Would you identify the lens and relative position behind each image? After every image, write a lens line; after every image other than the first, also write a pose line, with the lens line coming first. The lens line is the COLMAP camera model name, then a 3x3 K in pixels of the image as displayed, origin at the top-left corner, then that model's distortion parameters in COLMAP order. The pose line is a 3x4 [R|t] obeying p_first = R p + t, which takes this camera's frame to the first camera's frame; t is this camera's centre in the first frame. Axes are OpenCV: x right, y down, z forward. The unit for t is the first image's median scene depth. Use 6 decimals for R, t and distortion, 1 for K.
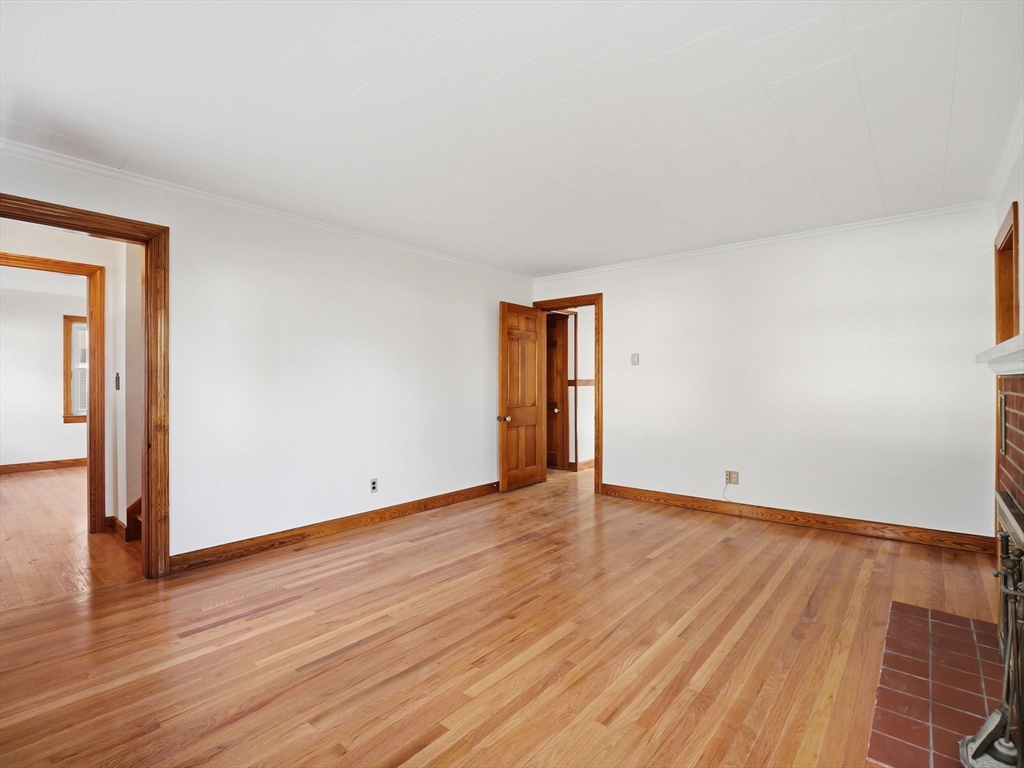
lens RADIAL K [[499.7, 0, 514.5], [0, 499.7, 384.8], [0, 0, 1]] dist [-0.012124, -0.002865]
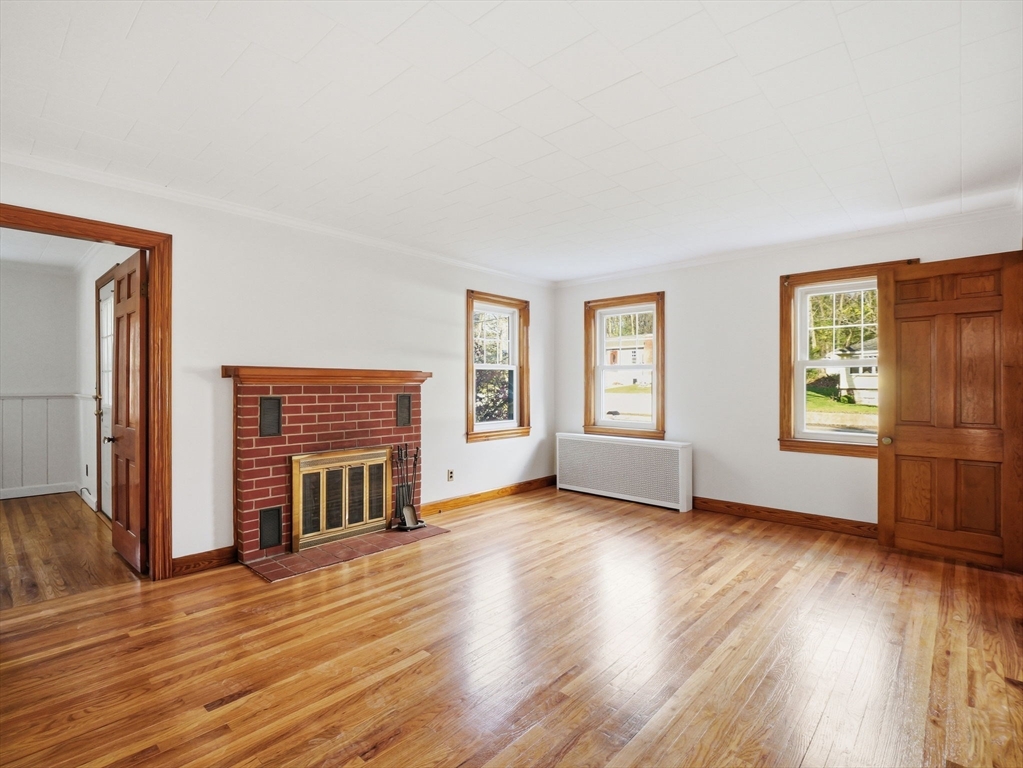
lens RADIAL K [[499.3, 0, 512.6], [0, 499.3, 381.4], [0, 0, 1]] dist [-0.012124, -0.002865]
pose [[-0.999092, 0.003039, 0.042502, 0.158293], [0.002940, 0.999993, -0.002380, -0.019924], [-0.042509, -0.002253, -0.999094, 2.118920]]
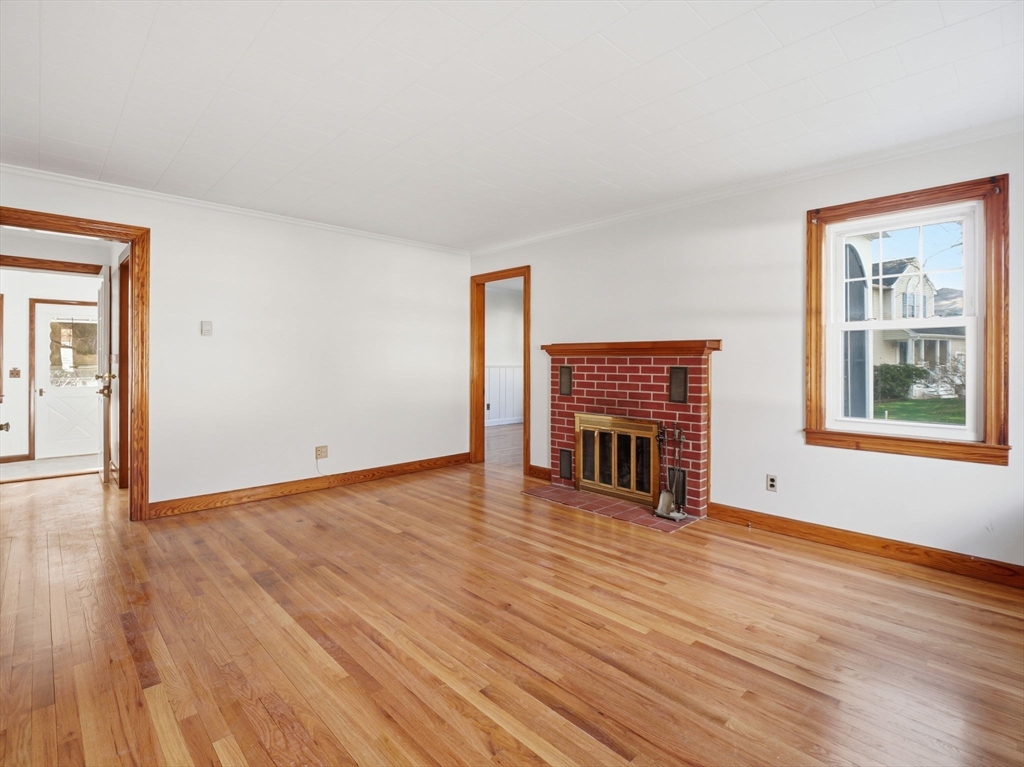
lens RADIAL K [[499.7, 0, 507.0], [0, 499.7, 362.0], [0, 0, 1]] dist [-0.012124, -0.002865]
pose [[0.115923, 0.000482, 0.993258, -0.904597], [0.000446, 1.000000, -0.000538, 0.002835], [-0.993258, 0.000506, 0.115923, 0.848236]]
